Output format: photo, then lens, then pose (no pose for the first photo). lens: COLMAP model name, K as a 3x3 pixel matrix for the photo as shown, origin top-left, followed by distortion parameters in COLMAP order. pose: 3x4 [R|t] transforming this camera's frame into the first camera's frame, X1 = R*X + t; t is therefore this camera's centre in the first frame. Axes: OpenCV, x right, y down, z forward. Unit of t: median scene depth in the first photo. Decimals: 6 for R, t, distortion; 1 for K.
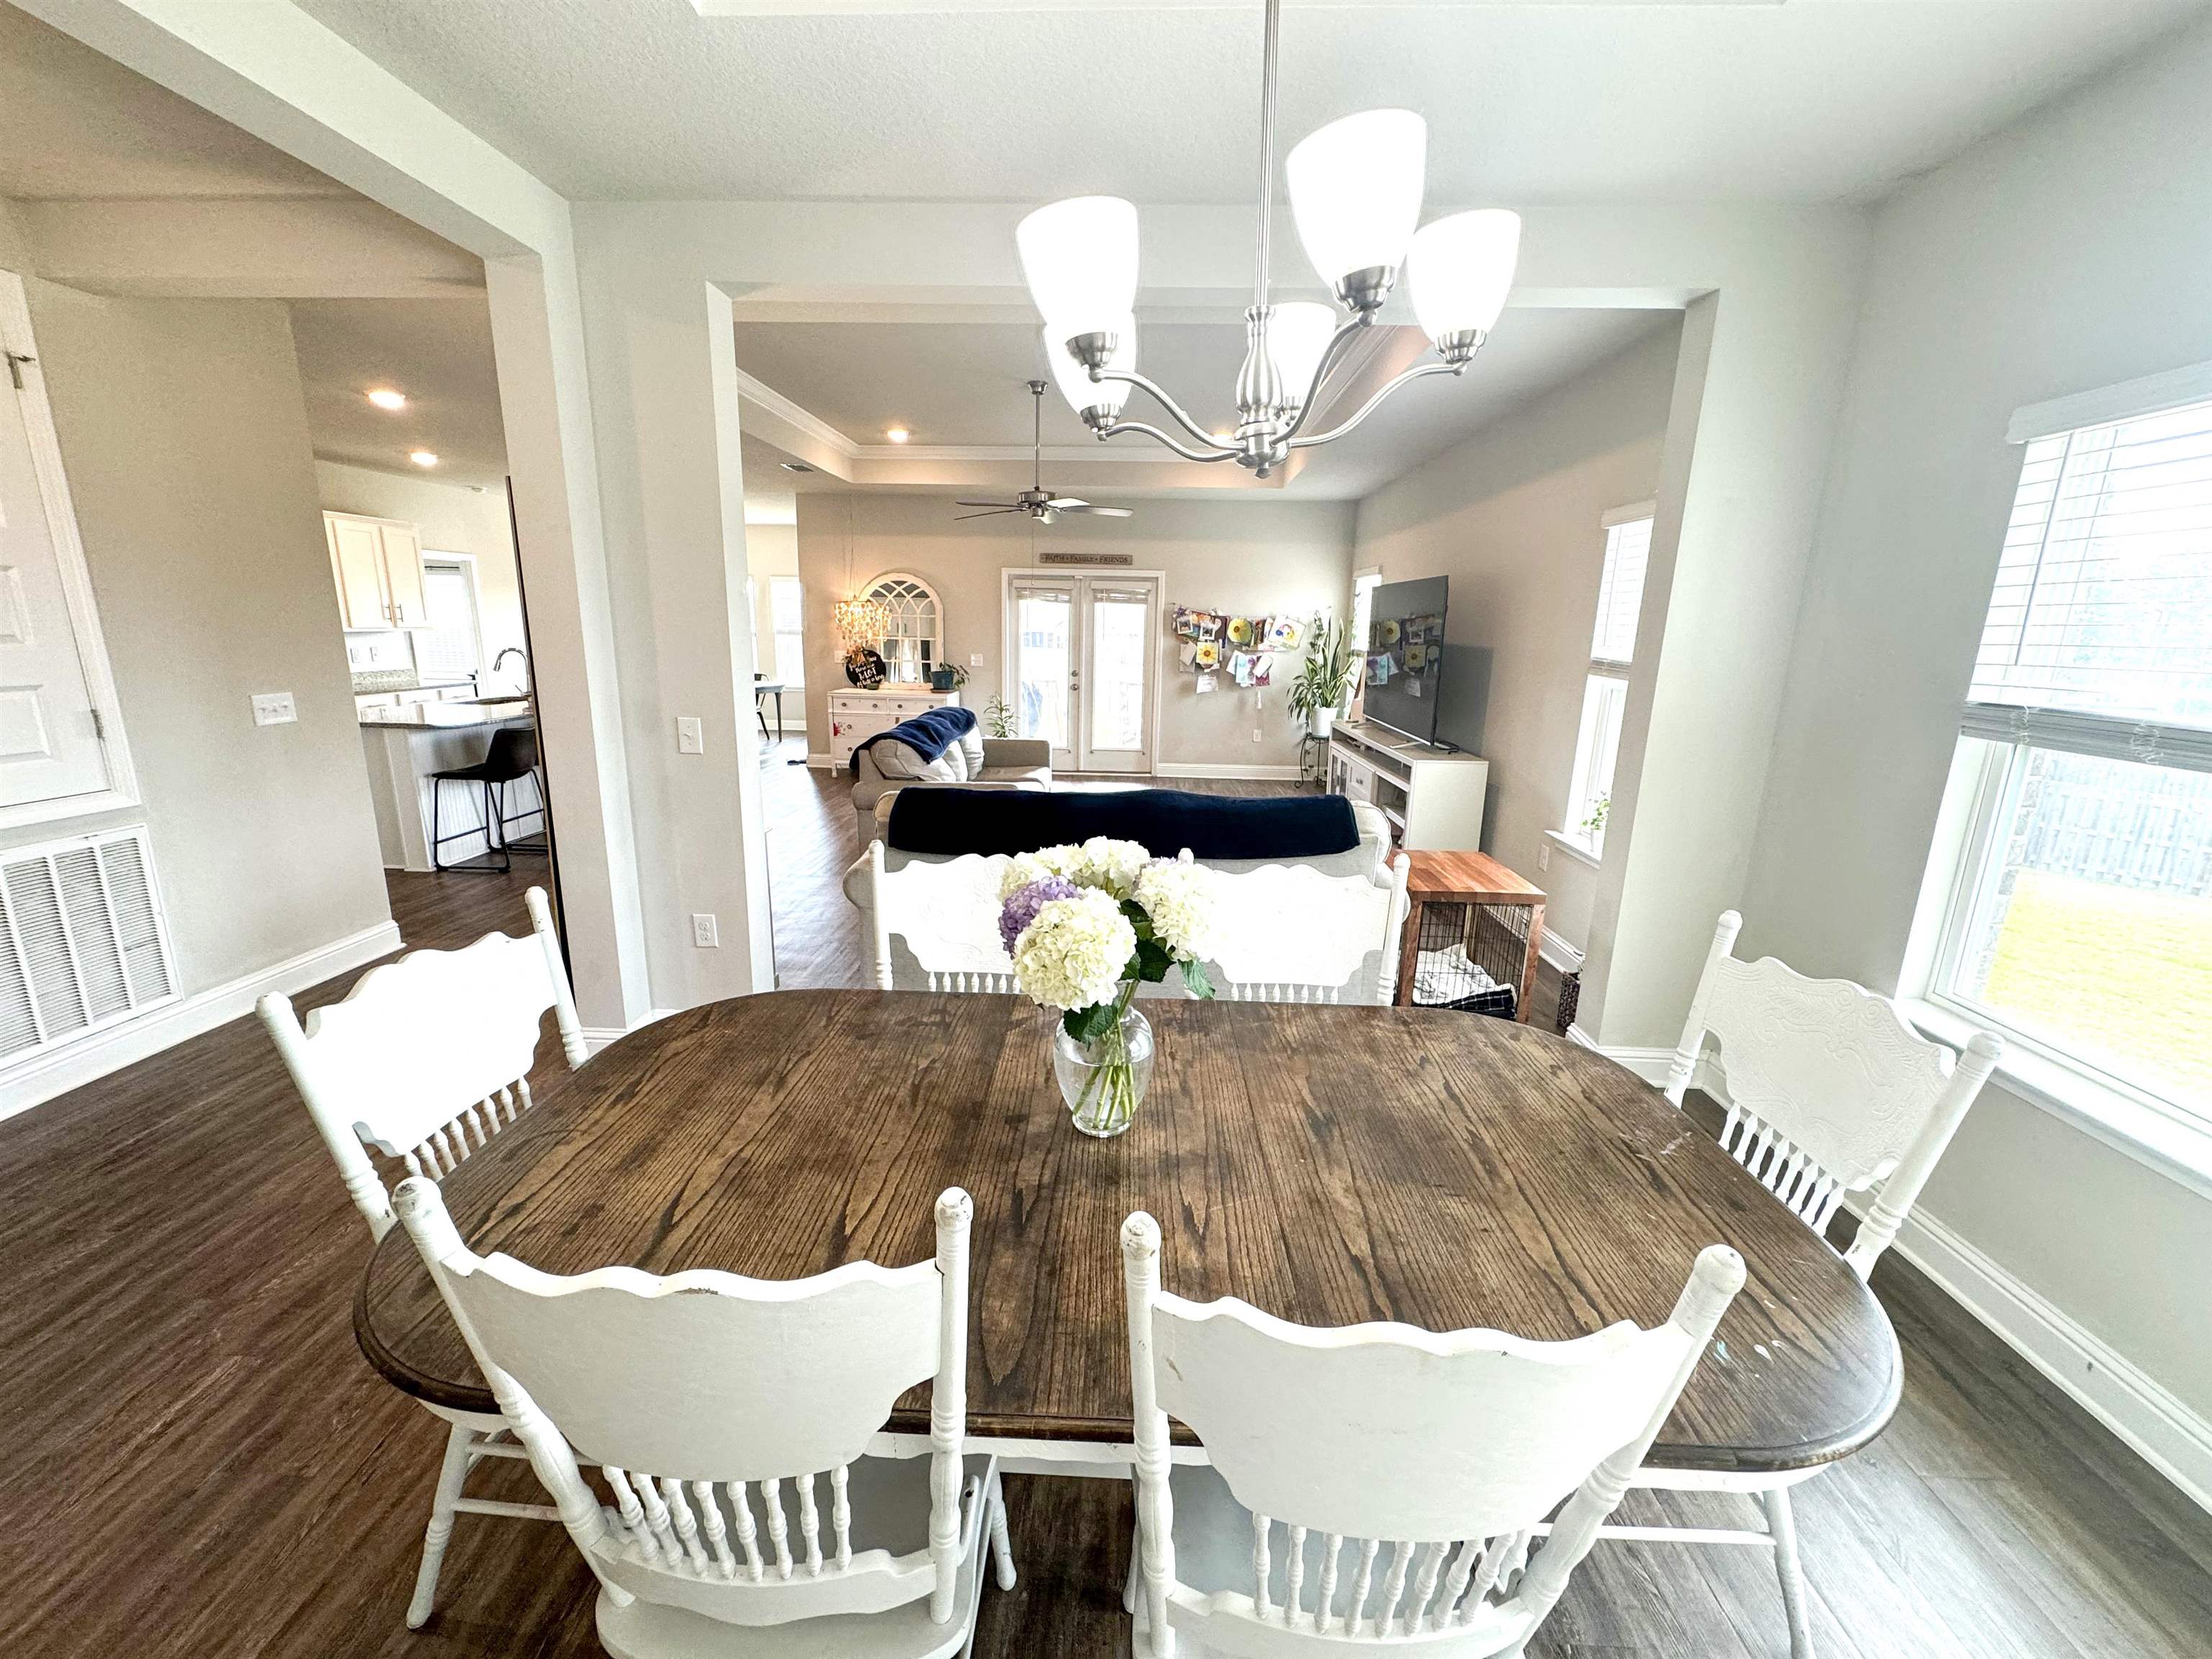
lens RADIAL K [[878.1, 0, 1103.1], [0, 878.1, 826.2], [0, 0, 1]] dist [-0.000811, -0.000176]
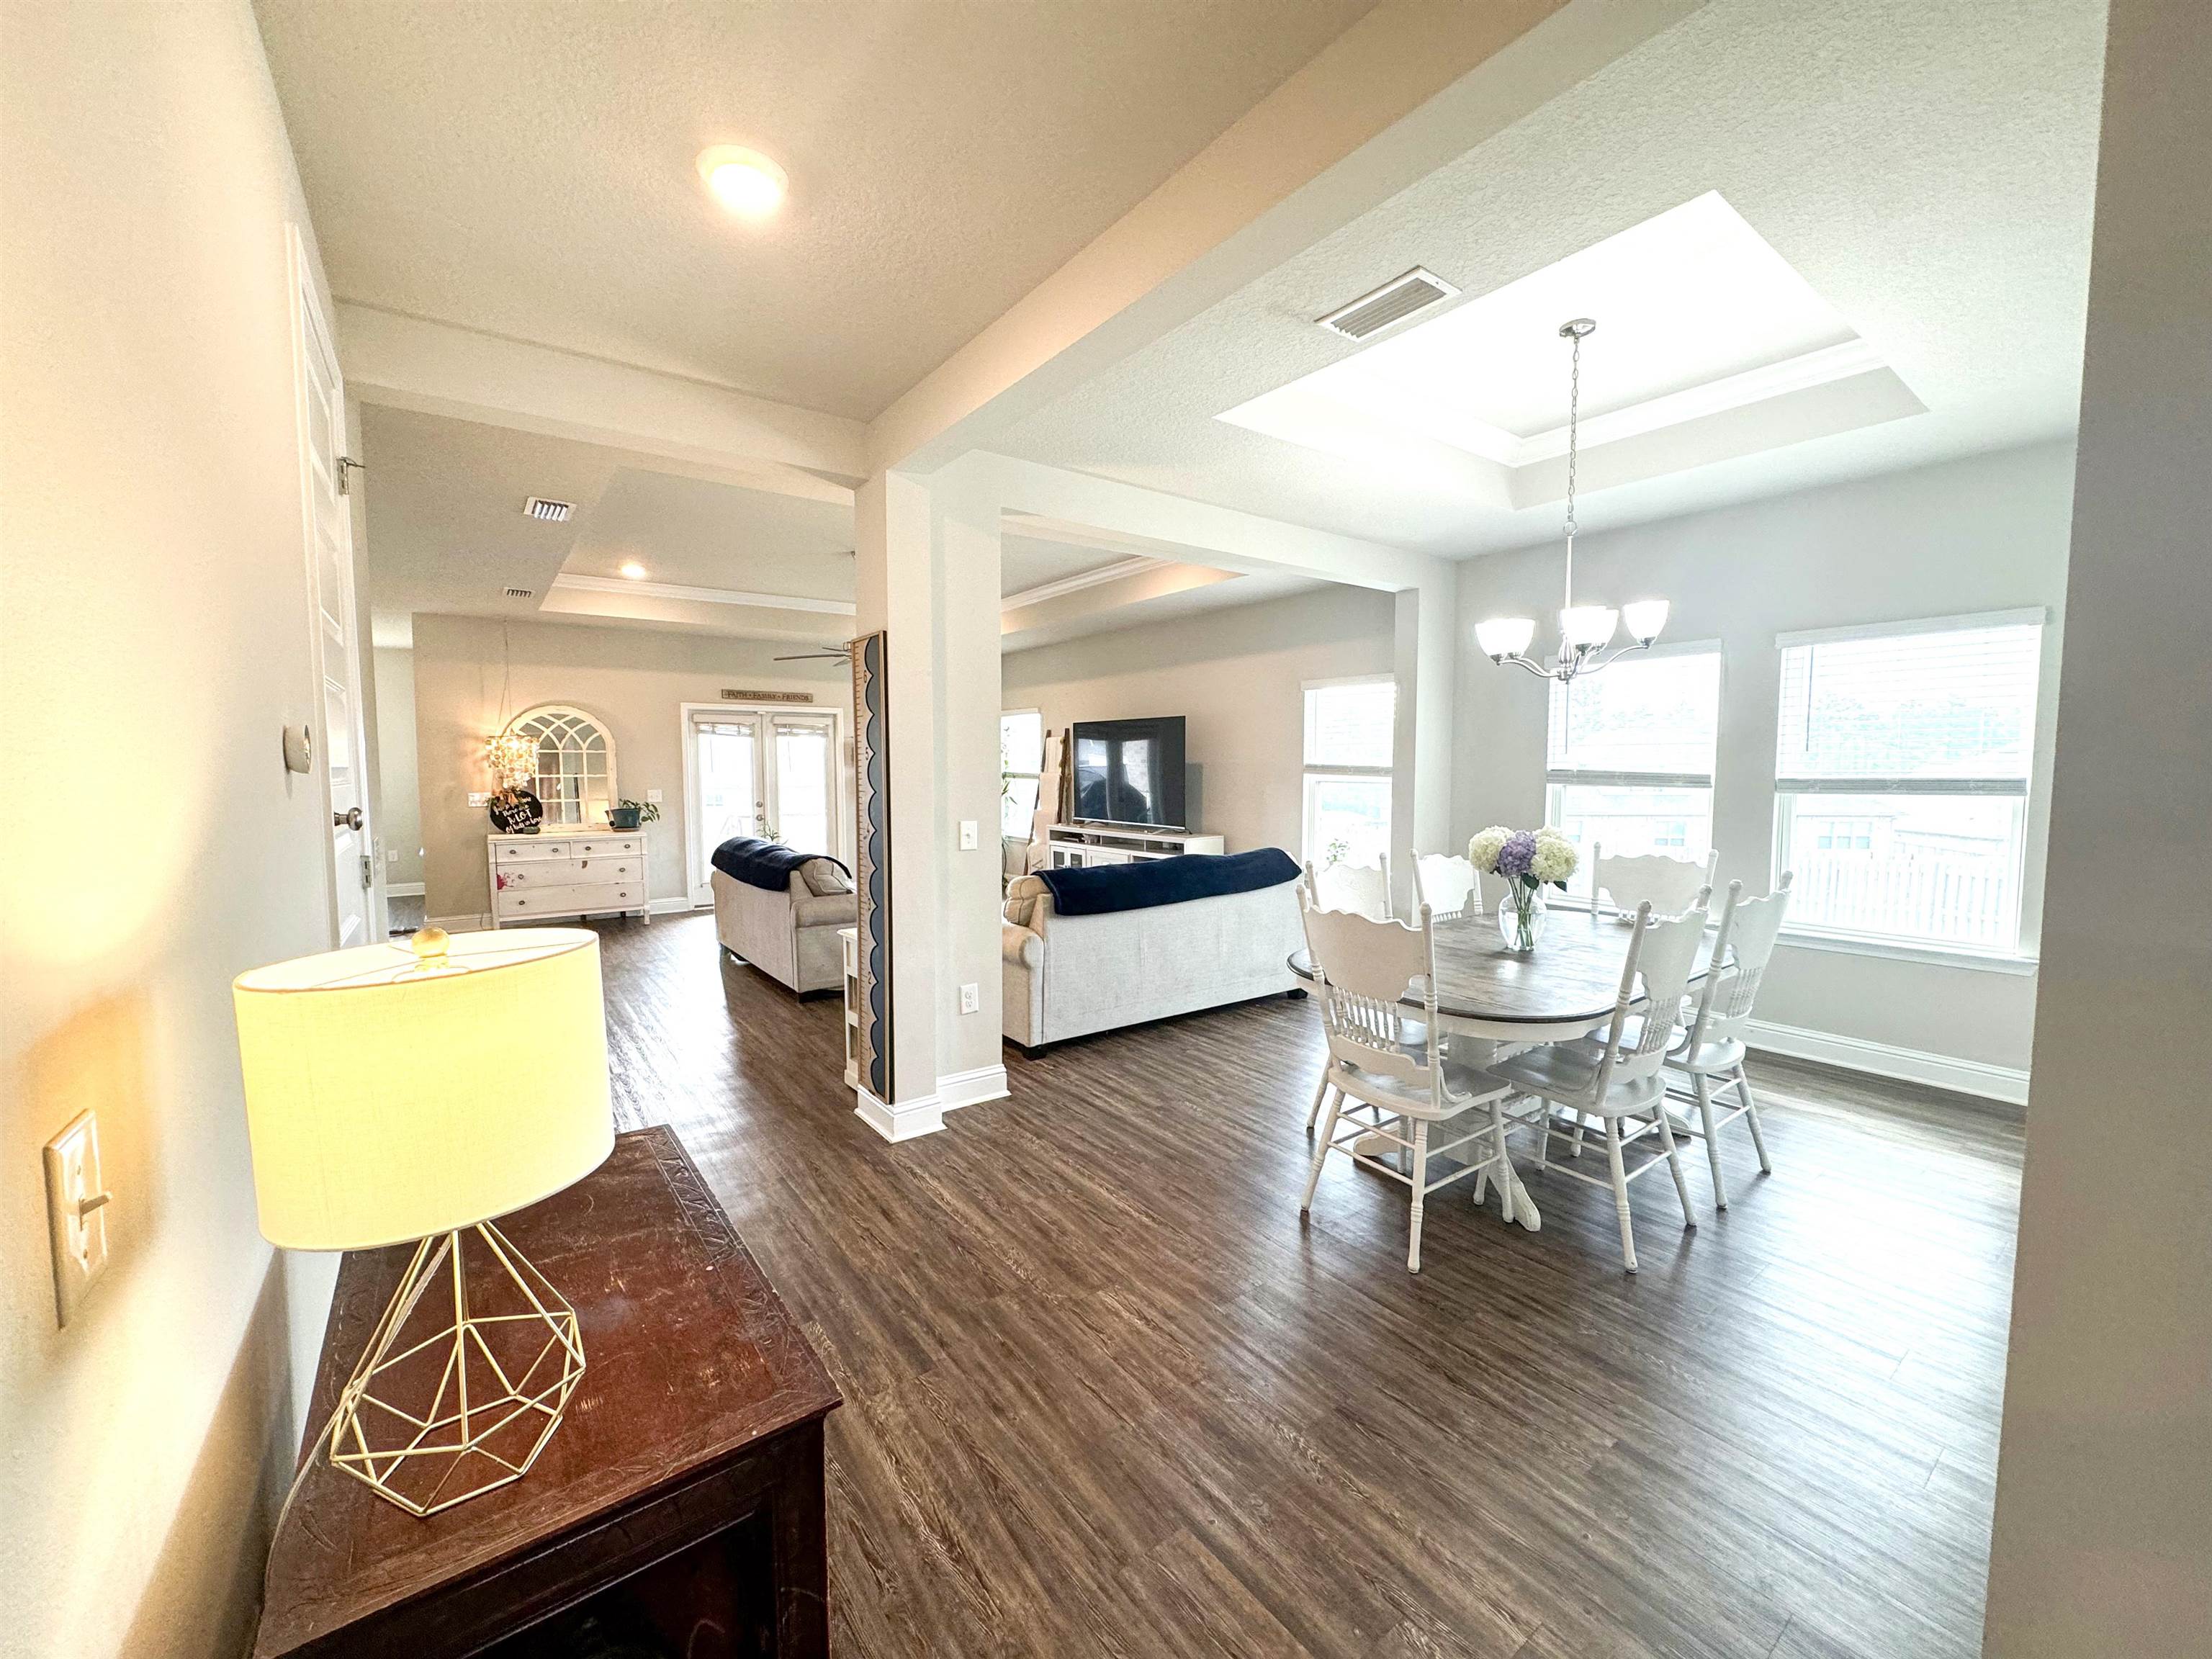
lens RADIAL K [[878.1, 0, 1105.6], [0, 878.1, 824.6], [0, 0, 1]] dist [-0.000811, -0.000176]
pose [[0.772363, -0.065801, 0.631763, -0.378344], [0.161141, 0.982379, -0.094683, 0.010594], [-0.614401, 0.174933, 0.769357, -0.027848]]
